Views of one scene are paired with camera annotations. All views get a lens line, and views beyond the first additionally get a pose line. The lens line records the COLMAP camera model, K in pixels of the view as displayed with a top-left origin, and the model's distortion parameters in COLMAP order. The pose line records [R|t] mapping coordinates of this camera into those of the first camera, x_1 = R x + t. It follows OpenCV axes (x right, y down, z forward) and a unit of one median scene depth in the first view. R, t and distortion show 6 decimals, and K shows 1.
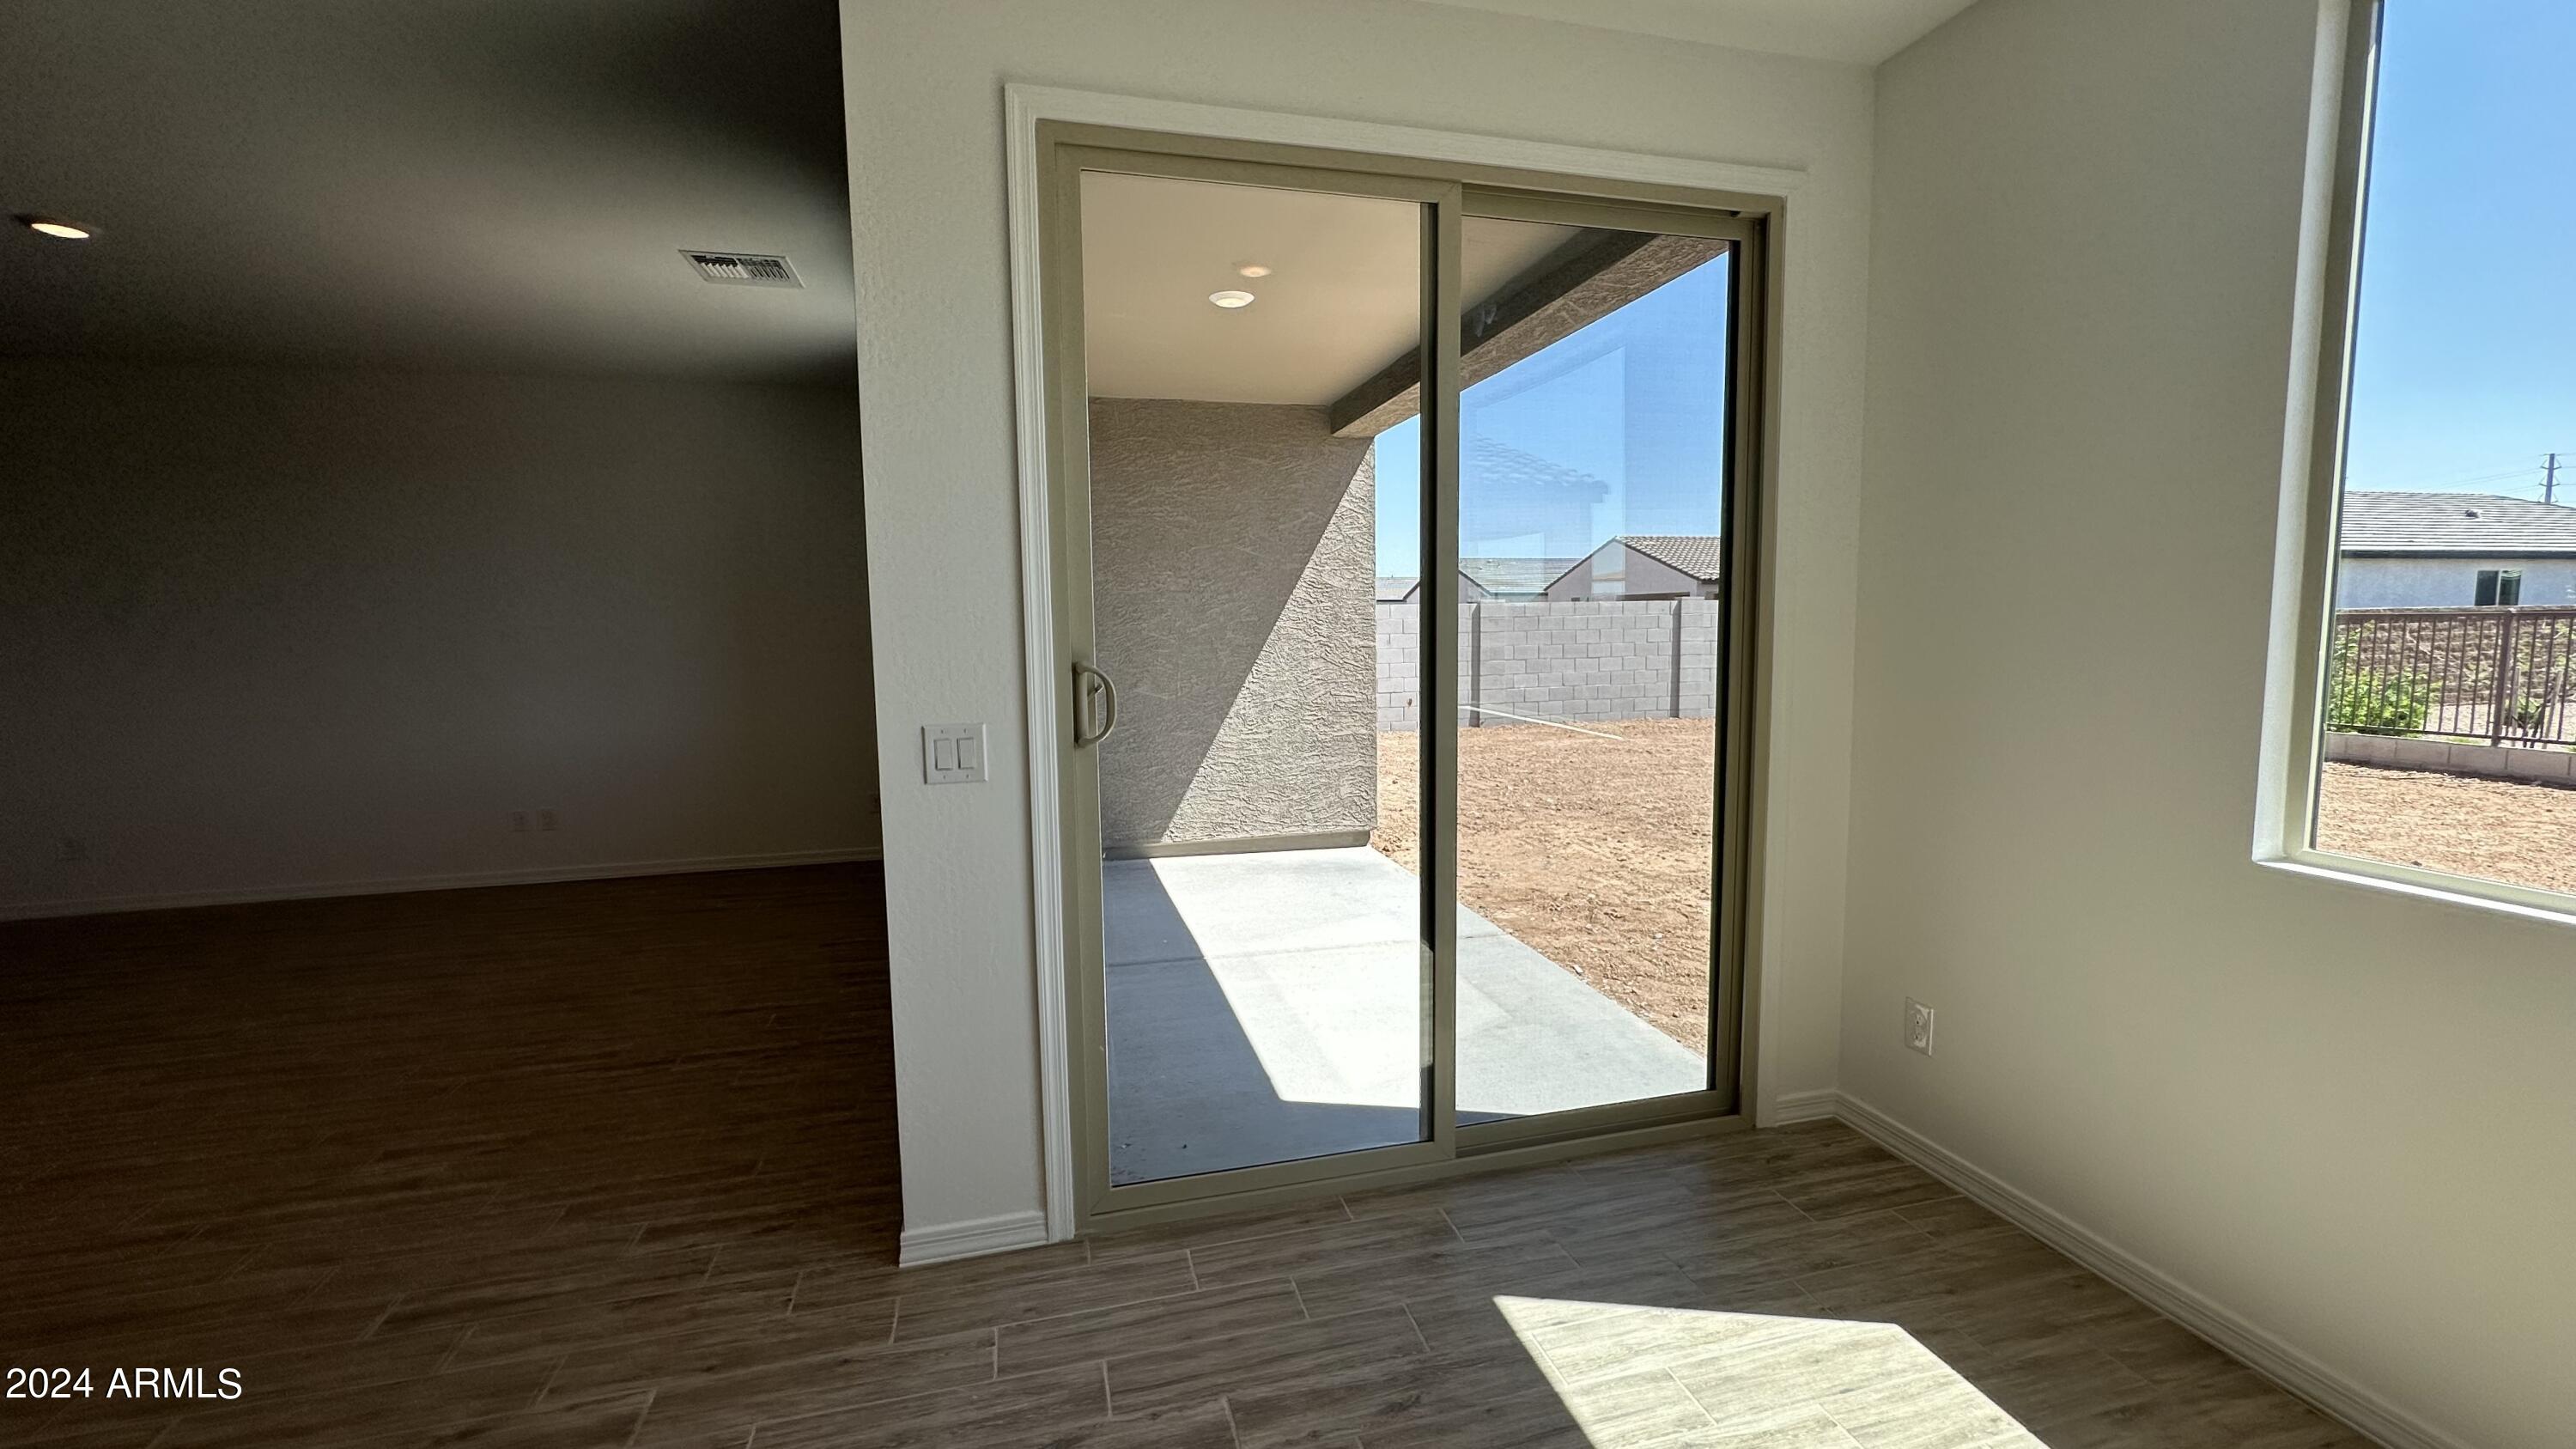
lens RADIAL K [[1027.6, 0, 1283.9], [0, 1027.6, 724.6], [0, 0, 1]] dist [-0.001851, -0.000042]
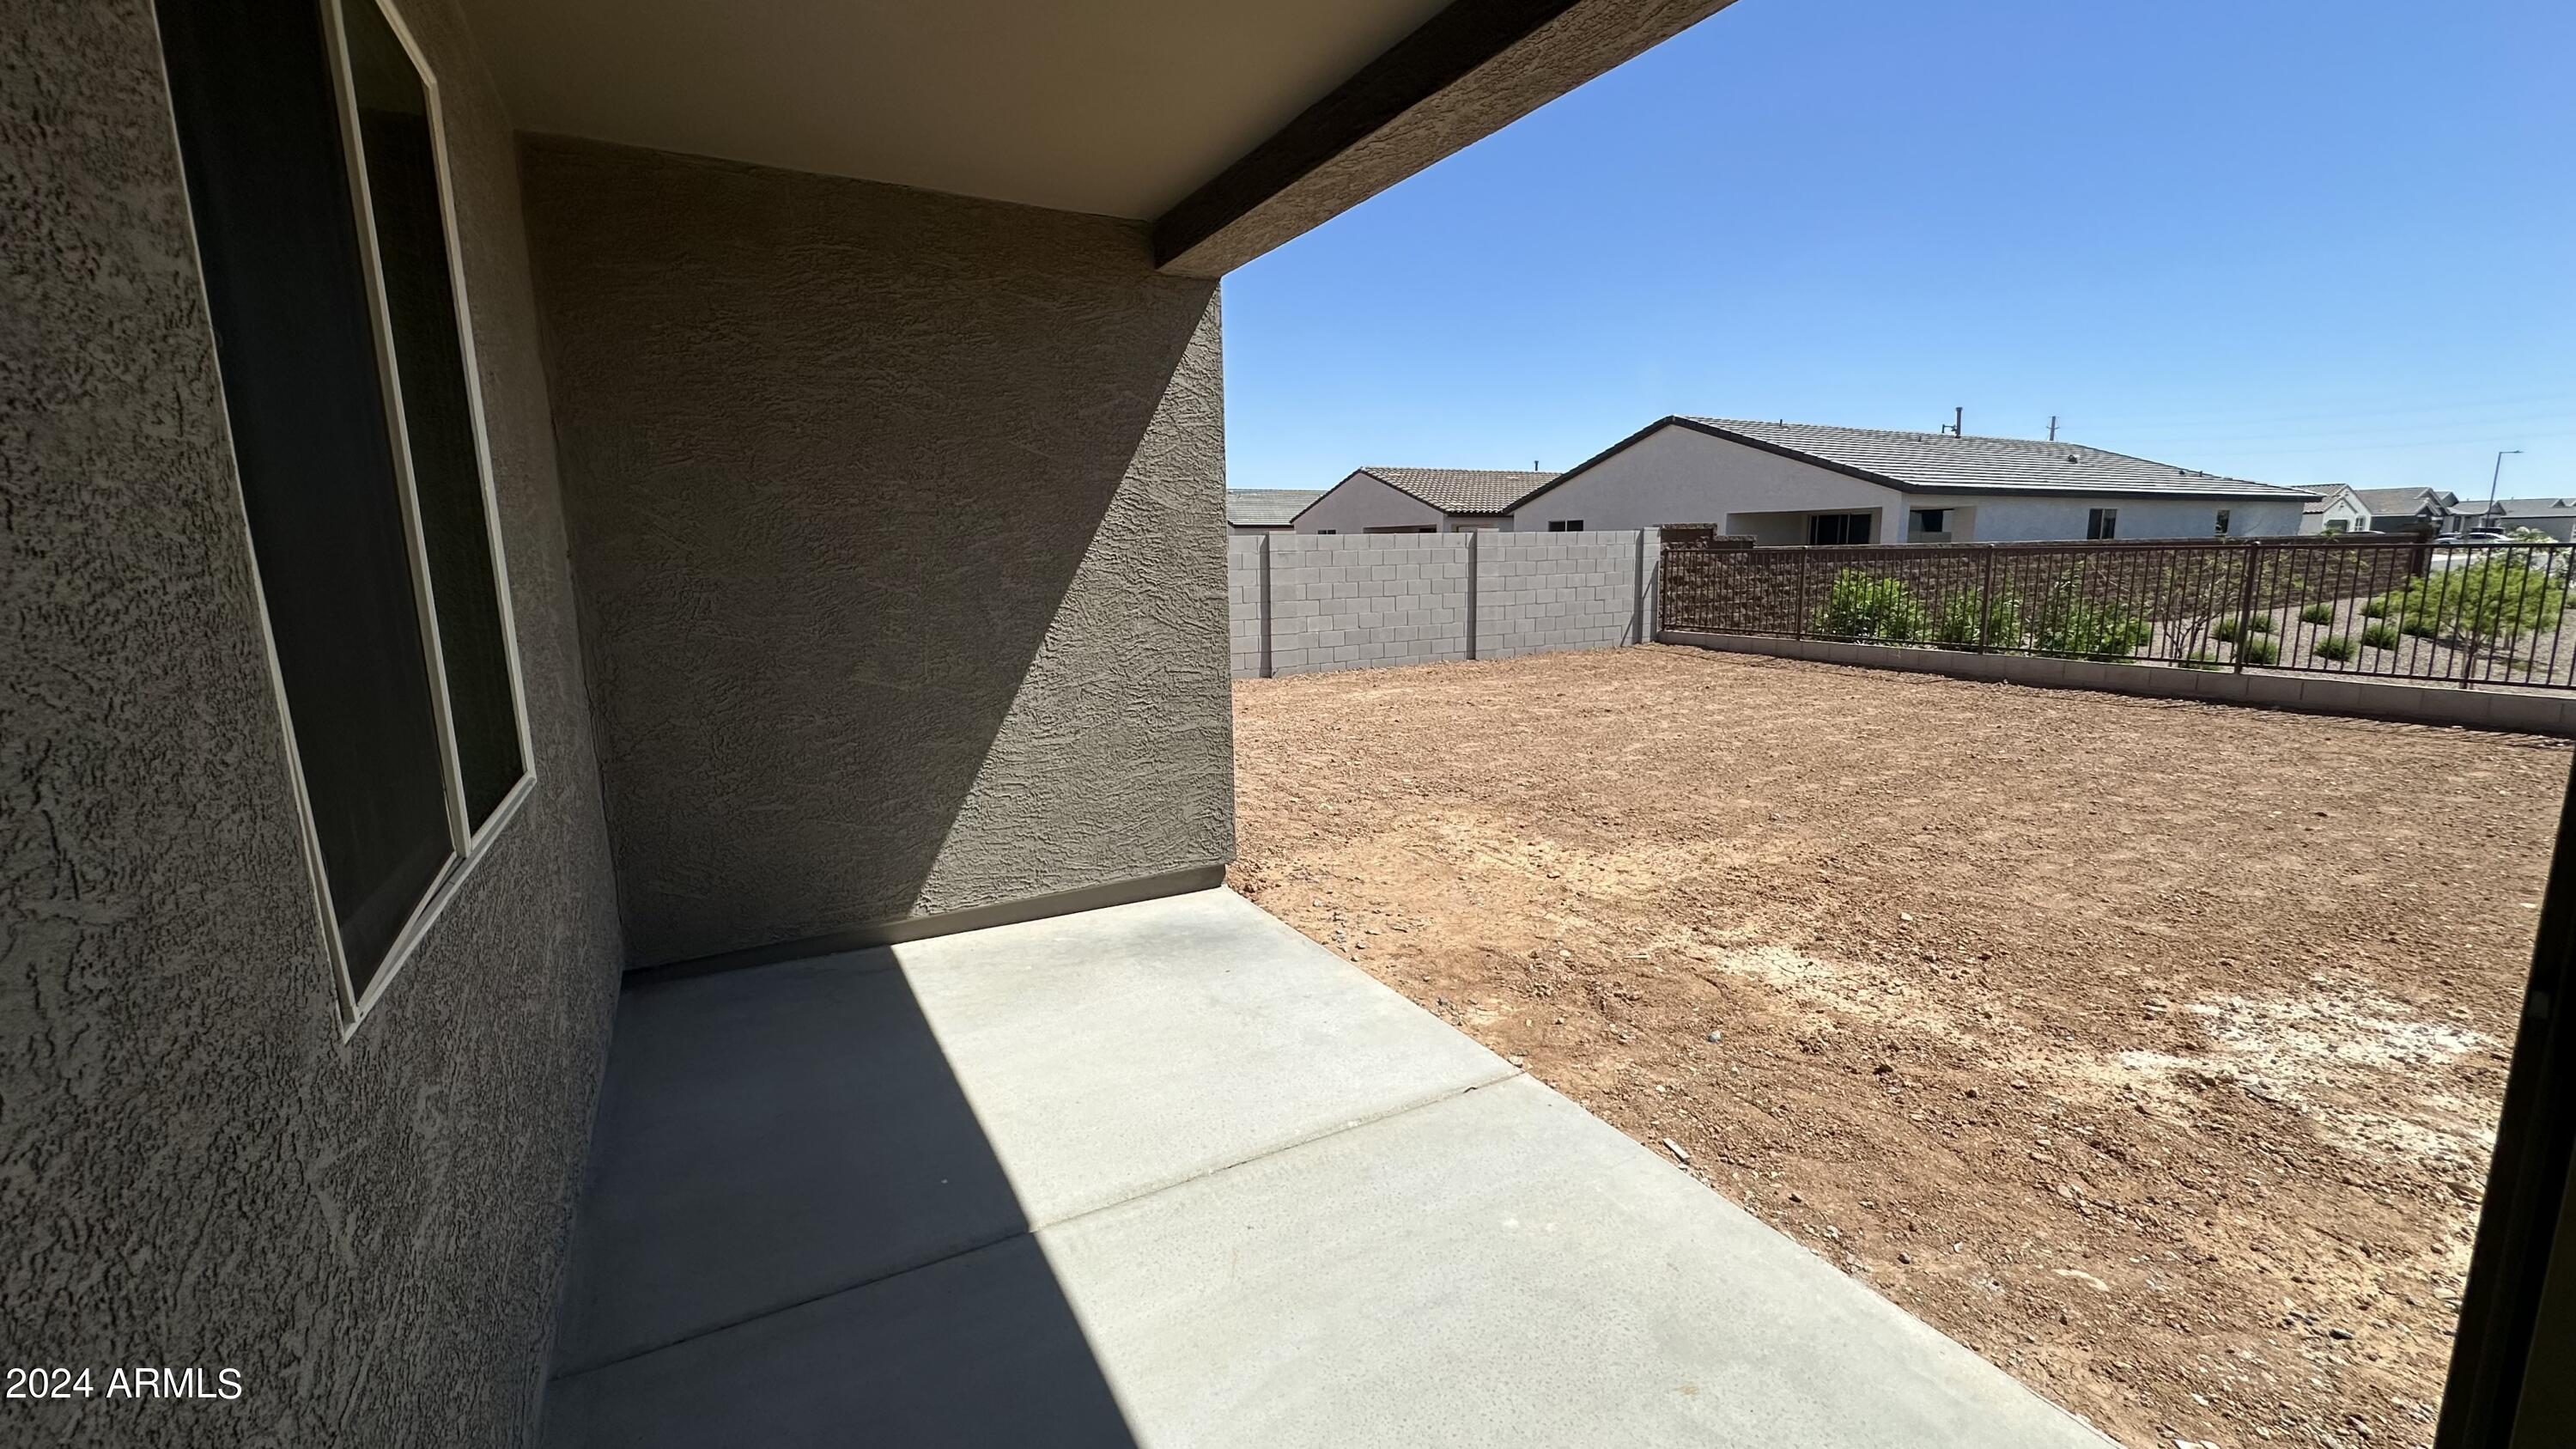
lens RADIAL K [[1027.6, 0, 1283.9], [0, 1027.6, 724.6], [0, 0, 1]] dist [-0.001851, -0.000042]
pose [[0.966387, -0.045227, 0.253082, -0.052082], [0.028952, 0.997288, 0.067667, -0.038802], [-0.255456, -0.058065, 0.965076, 0.342434]]
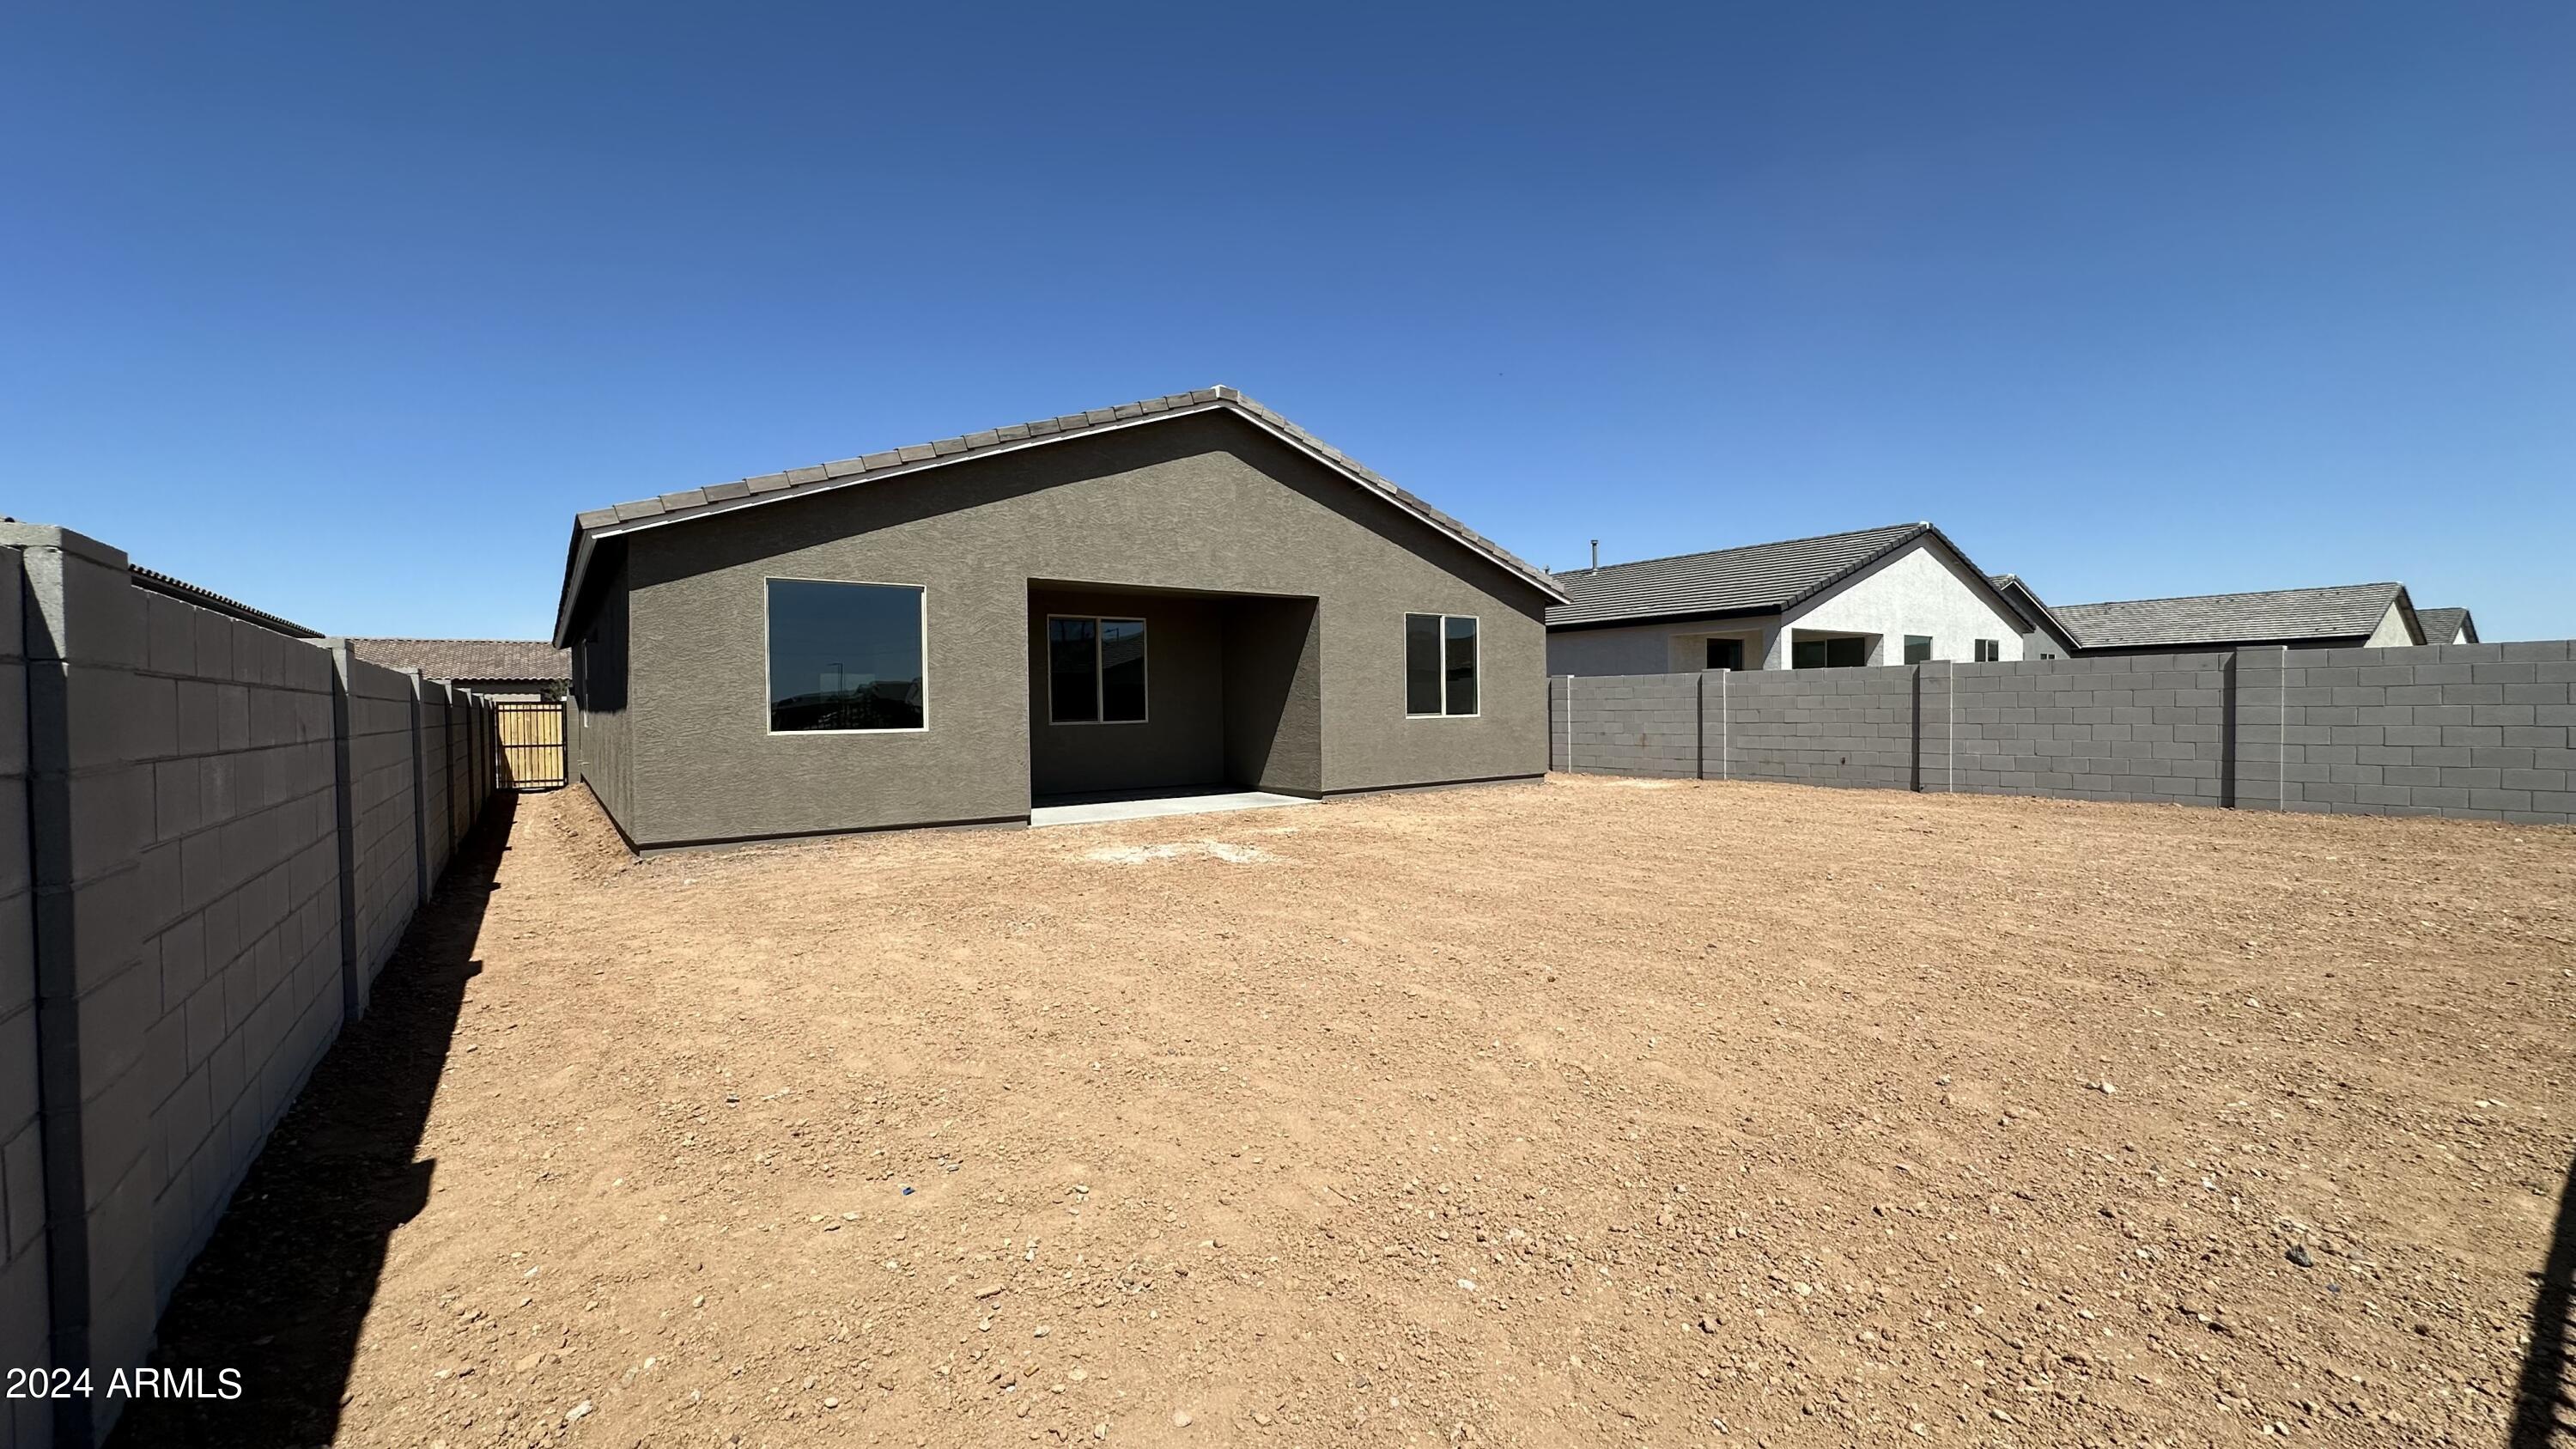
lens RADIAL K [[1027.6, 0, 1283.9], [0, 1027.6, 724.6], [0, 0, 1]] dist [-0.001851, -0.000042]
pose [[0.370925, 0.028811, -0.928216, 1.961761], [-0.084958, 0.996380, -0.003023, -0.017232], [0.924769, 0.079981, 0.372030, 0.209668]]
